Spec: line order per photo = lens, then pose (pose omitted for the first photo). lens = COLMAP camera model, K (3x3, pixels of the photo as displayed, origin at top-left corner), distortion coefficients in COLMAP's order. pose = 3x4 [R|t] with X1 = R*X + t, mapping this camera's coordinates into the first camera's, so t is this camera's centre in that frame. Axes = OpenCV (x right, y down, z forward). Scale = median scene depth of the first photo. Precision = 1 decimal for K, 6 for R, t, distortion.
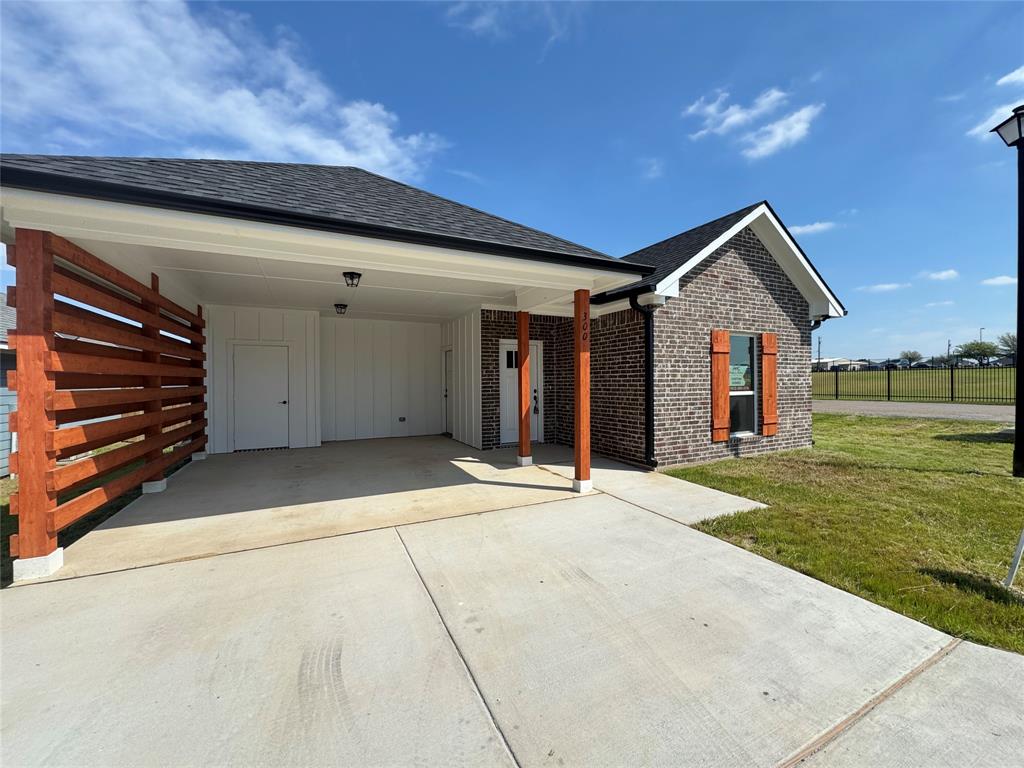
lens RADIAL K [[412.0, 0, 508.1], [0, 412.0, 381.8], [0, 0, 1]] dist [-0.001174, -0.000184]
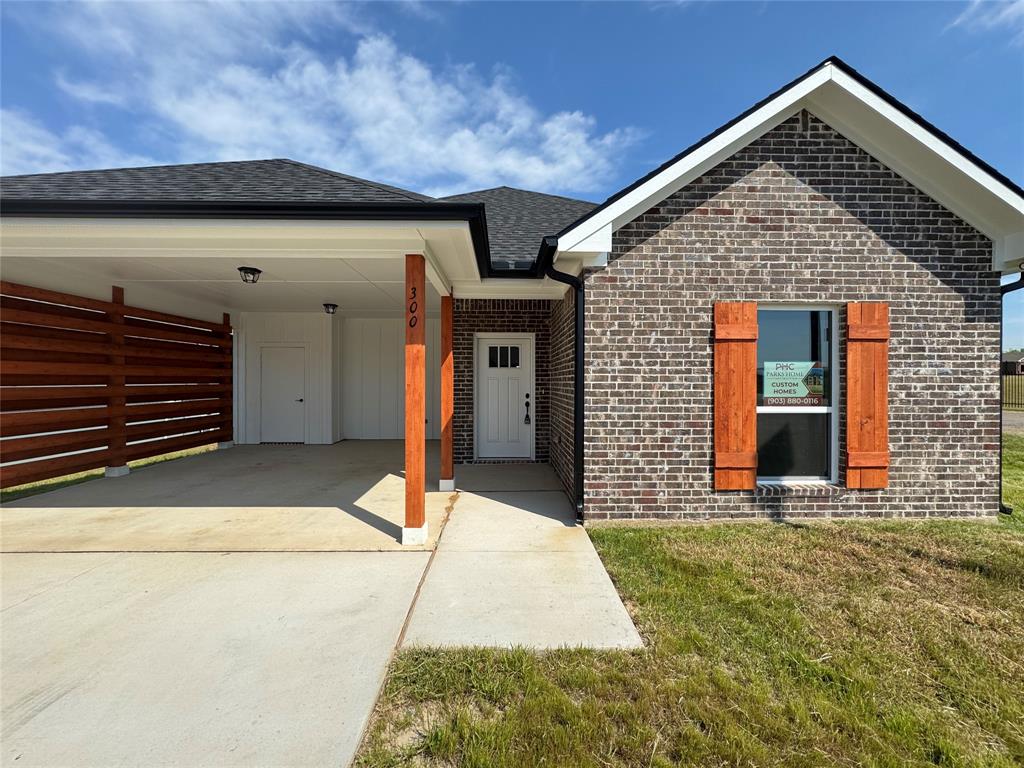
lens RADIAL K [[412.0, 0, 513.3], [0, 412.0, 381.8], [0, 0, 1]] dist [-0.001174, -0.000184]
pose [[0.905423, 0.012026, -0.424339, 0.483844], [-0.010938, 0.999928, 0.005001, -0.010421], [0.424369, 0.000113, 0.905489, 0.334400]]
